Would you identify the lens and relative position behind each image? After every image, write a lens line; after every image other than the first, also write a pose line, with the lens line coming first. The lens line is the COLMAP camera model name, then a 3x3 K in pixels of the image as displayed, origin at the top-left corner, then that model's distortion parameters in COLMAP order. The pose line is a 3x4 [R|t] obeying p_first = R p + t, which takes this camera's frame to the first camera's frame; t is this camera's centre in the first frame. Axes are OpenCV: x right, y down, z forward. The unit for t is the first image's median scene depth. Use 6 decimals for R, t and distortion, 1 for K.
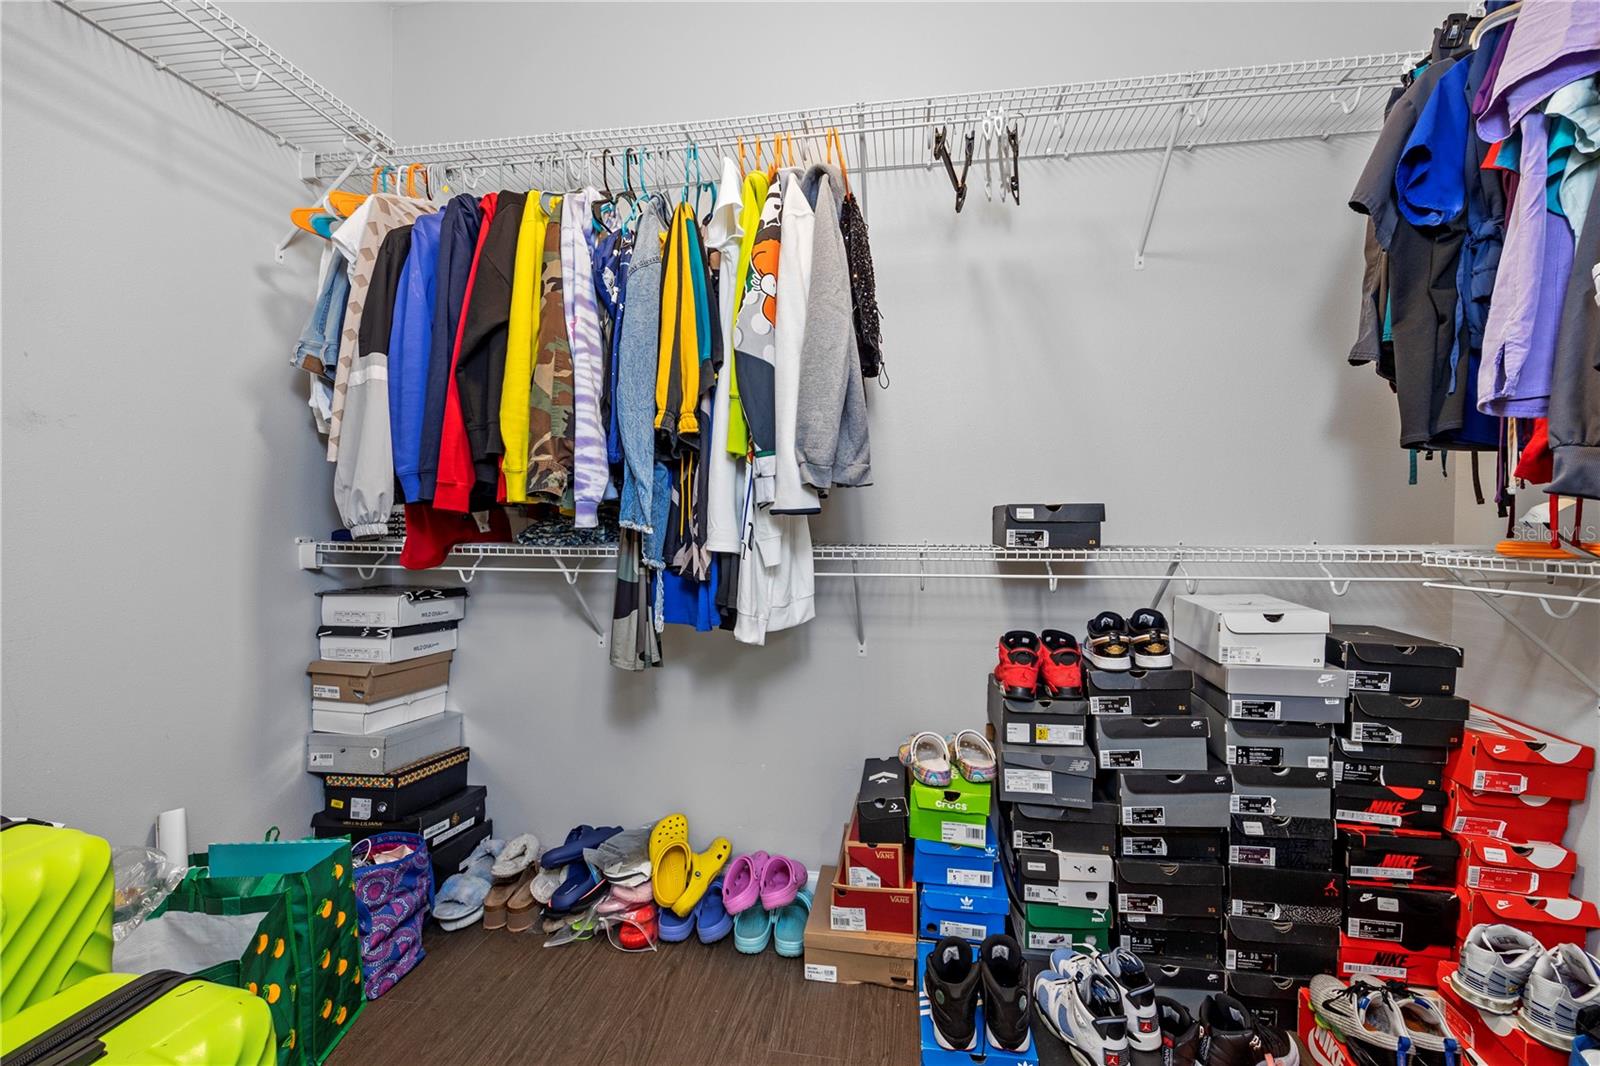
lens RADIAL K [[631.7, 0, 809.8], [0, 631.7, 540.2], [0, 0, 1]] dist [0.001636, 0.000005]
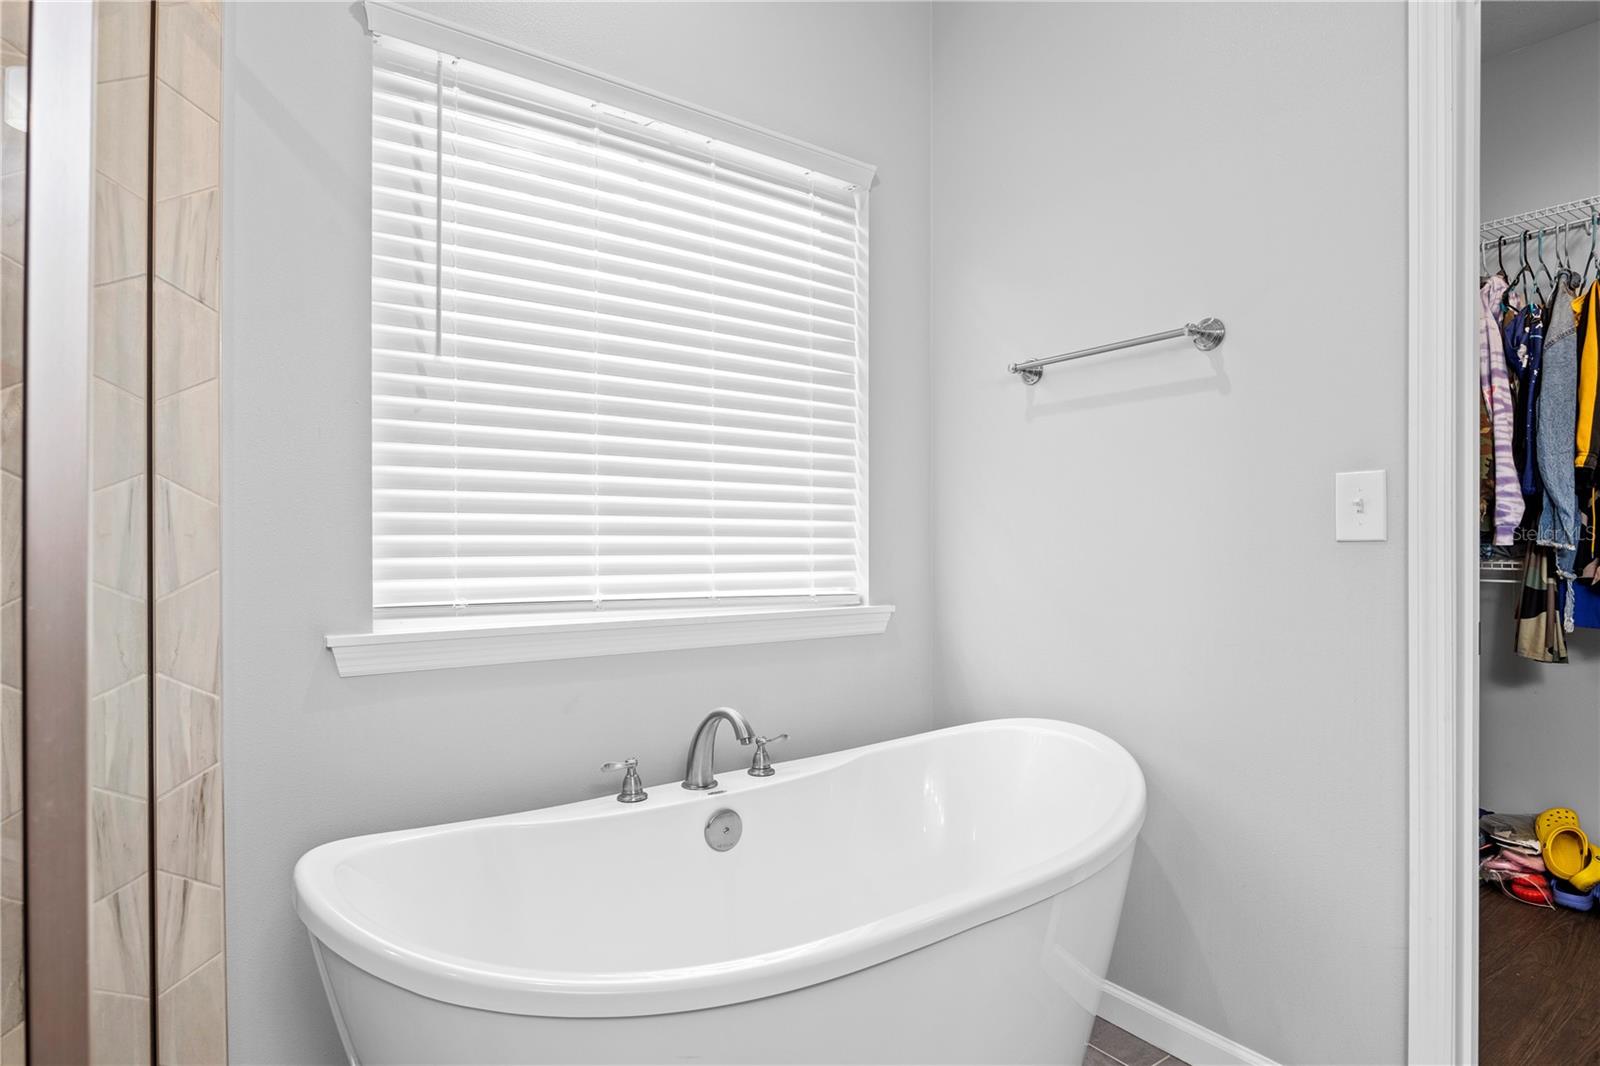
lens RADIAL K [[848.0, 0, 798.8], [0, 848.0, 546.4], [0, 0, 1]] dist [-0.006300, -0.002096]
pose [[0.695397, -0.003505, -0.718617, -0.111971], [-0.009026, 0.999867, -0.013610, 0.018930], [0.718569, 0.015951, 0.695273, -1.251720]]
